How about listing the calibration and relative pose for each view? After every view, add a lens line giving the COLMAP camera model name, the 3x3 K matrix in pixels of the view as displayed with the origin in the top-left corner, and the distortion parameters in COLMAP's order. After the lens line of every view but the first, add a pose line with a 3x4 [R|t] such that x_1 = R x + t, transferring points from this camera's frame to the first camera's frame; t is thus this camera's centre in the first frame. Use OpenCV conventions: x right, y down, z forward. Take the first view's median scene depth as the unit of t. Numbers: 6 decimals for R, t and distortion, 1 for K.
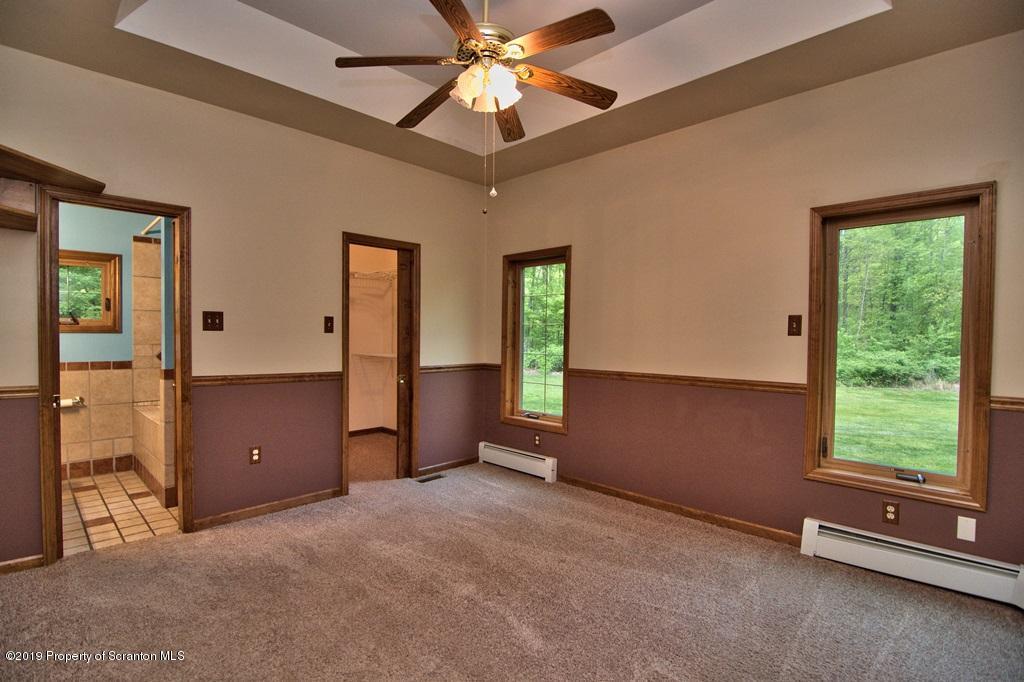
lens RADIAL K [[489.5, 0, 509.0], [0, 489.5, 342.3], [0, 0, 1]] dist [-0.013360, -0.004506]
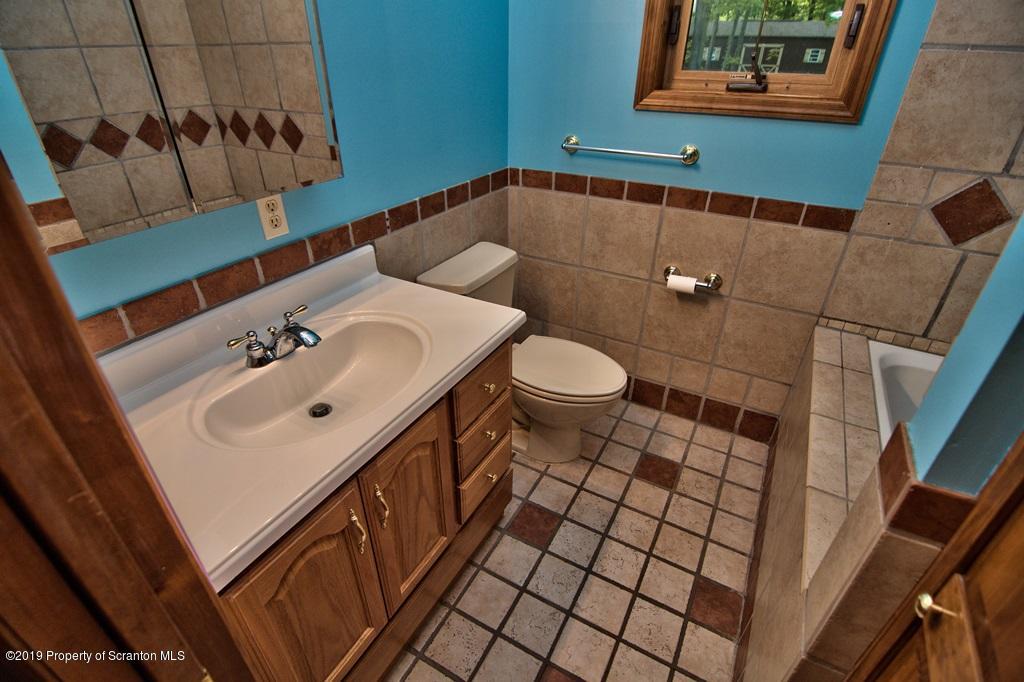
lens RADIAL K [[489.5, 0, 506.2], [0, 489.5, 343.9], [0, 0, 1]] dist [-0.013360, -0.004506]
pose [[0.250665, 0.496874, -0.830833, -0.515074], [-0.024962, 0.861265, 0.507543, -0.053995], [0.967752, -0.106484, 0.228292, 0.681397]]
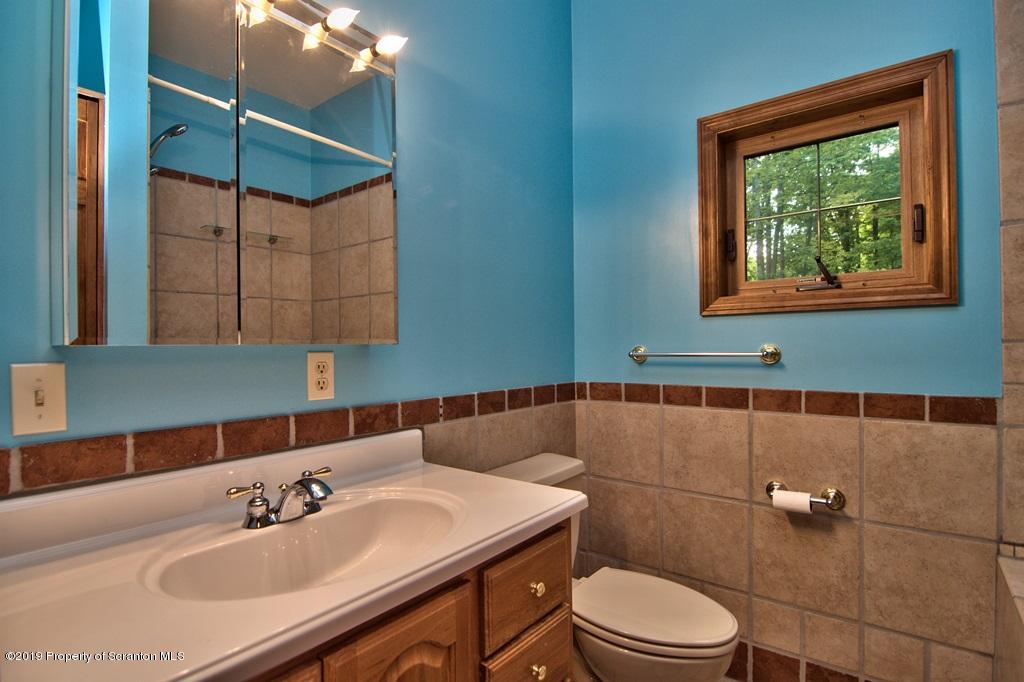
lens RADIAL K [[508.3, 0, 511.0], [0, 508.3, 351.8], [0, 0, 1]] dist [-0.010162, -0.006612]
pose [[0.102810, -0.008796, -0.994662, -0.524995], [-0.012972, 0.999864, -0.010183, 0.017703], [0.994616, 0.013950, 0.102682, 0.700500]]
